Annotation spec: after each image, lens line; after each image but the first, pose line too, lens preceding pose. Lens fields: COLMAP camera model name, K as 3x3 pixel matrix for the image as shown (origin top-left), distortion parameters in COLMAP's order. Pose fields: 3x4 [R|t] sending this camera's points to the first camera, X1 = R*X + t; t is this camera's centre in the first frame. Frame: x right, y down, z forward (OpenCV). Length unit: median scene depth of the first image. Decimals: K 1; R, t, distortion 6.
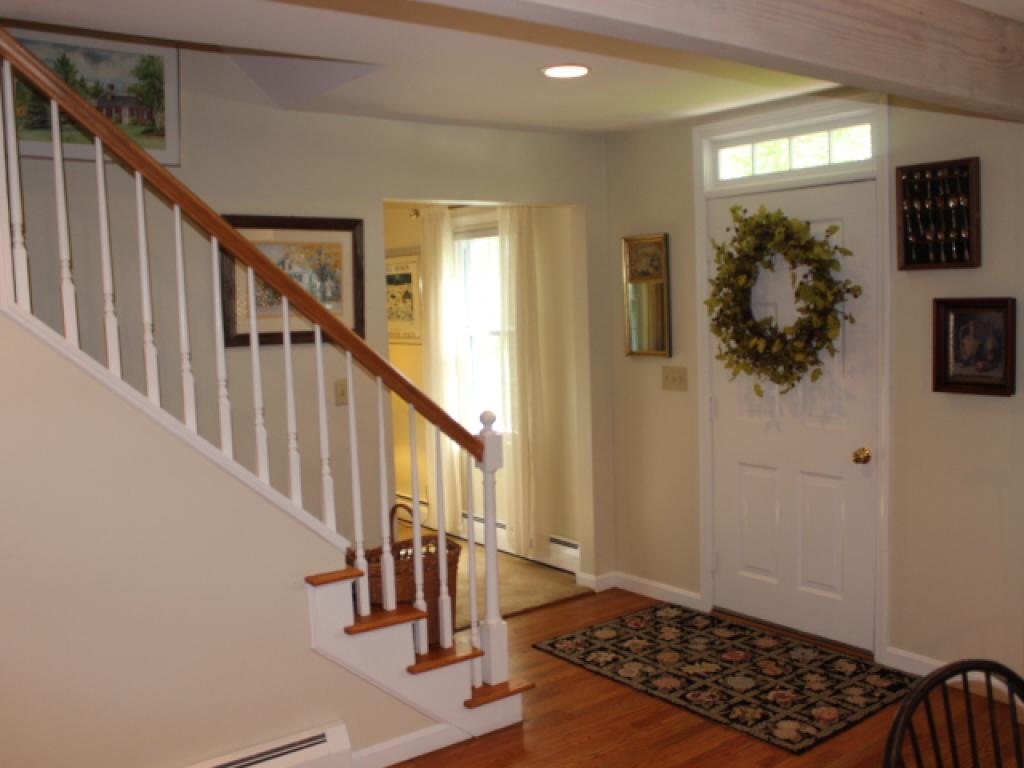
lens RADIAL K [[971.1, 0, 494.2], [0, 971.1, 377.6], [0, 0, 1]] dist [-0.171769, 0.249078]
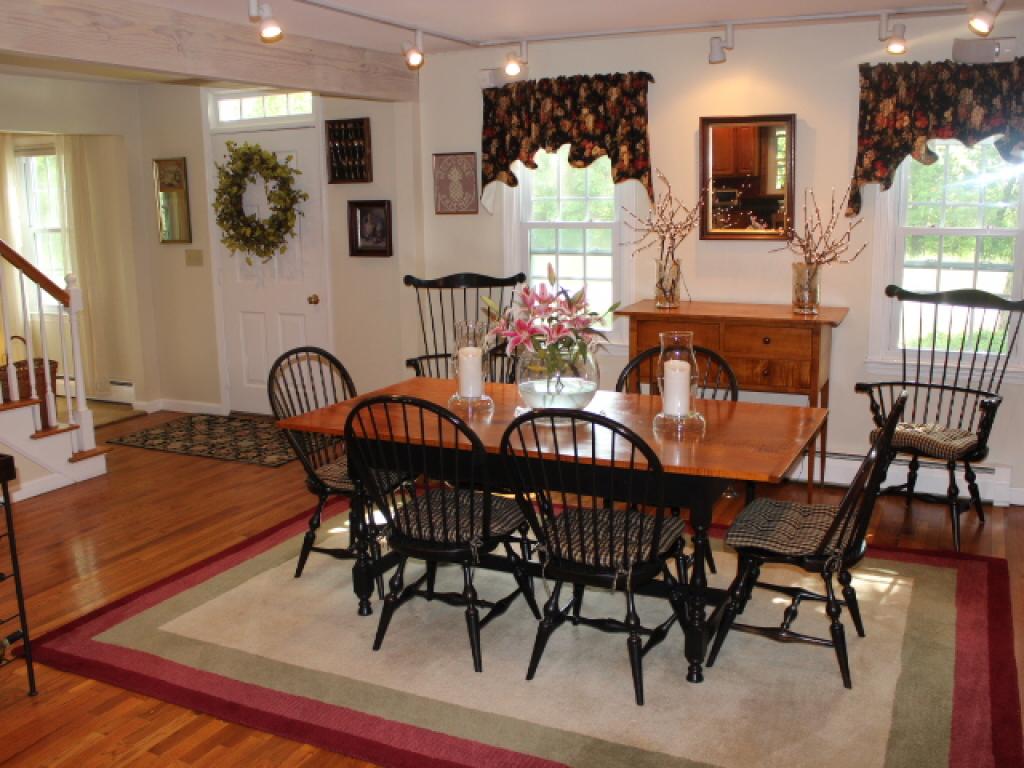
lens RADIAL K [[971.1, 0, 494.2], [0, 971.1, 377.6], [0, 0, 1]] dist [-0.171769, 0.249078]
pose [[0.891784, -0.070620, 0.446917, -0.079104], [0.028421, 0.994537, 0.100441, 0.057642], [-0.451569, -0.076870, 0.888919, -0.591373]]
